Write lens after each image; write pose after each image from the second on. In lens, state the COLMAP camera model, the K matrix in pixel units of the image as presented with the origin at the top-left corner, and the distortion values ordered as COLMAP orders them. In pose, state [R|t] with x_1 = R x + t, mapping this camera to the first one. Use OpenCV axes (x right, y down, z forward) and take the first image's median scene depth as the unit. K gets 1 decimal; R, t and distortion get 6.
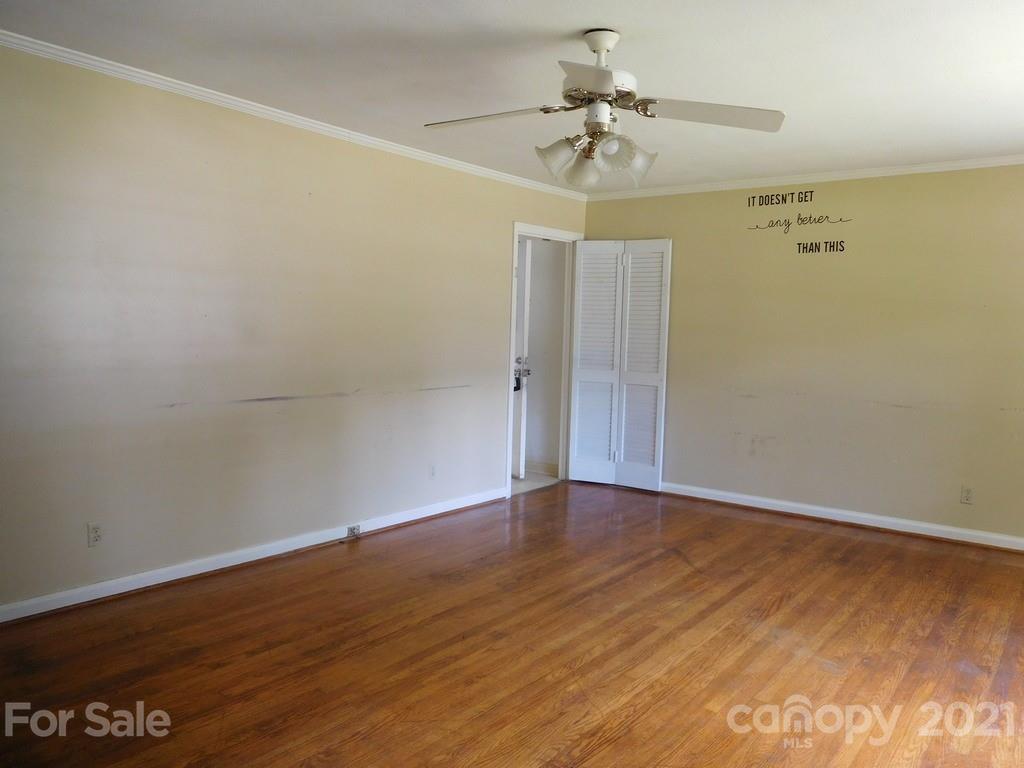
lens RADIAL K [[752.9, 0, 513.5], [0, 752.9, 383.8], [0, 0, 1]] dist [-0.028616, -0.003320]
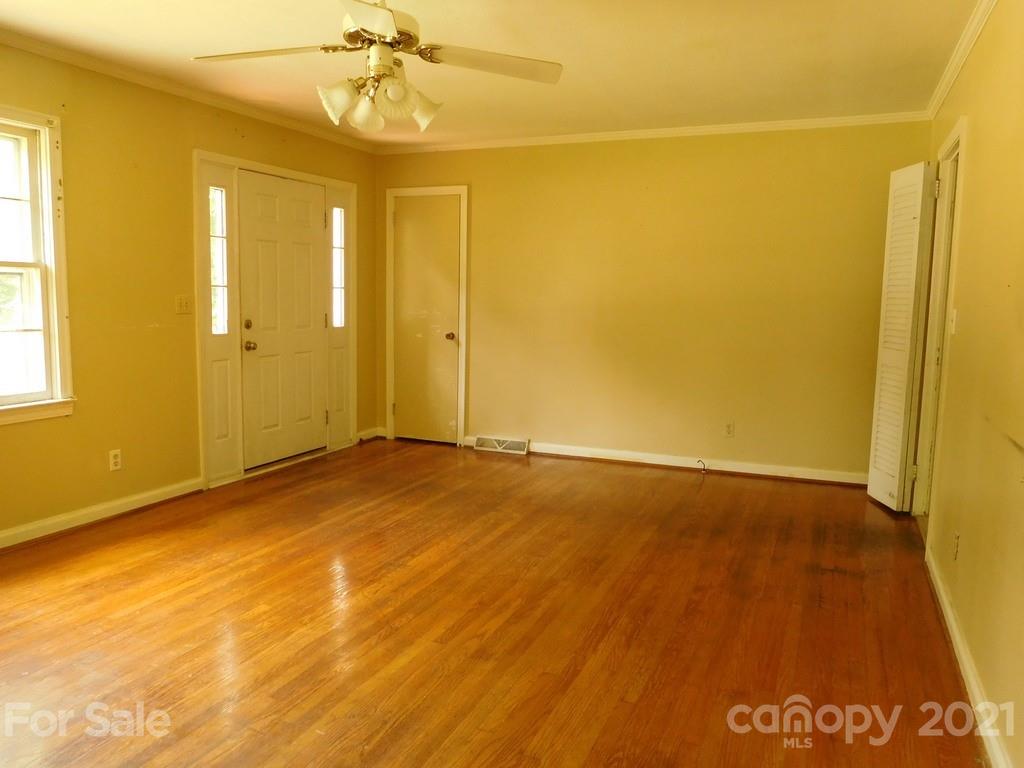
lens RADIAL K [[752.9, 0, 512.5], [0, 752.9, 374.5], [0, 0, 1]] dist [-0.028616, -0.003320]
pose [[-0.965069, -0.020593, -0.261187, 0.179541], [-0.067698, 0.982652, 0.172664, -0.121150], [0.253100, 0.184315, -0.949720, 1.843529]]
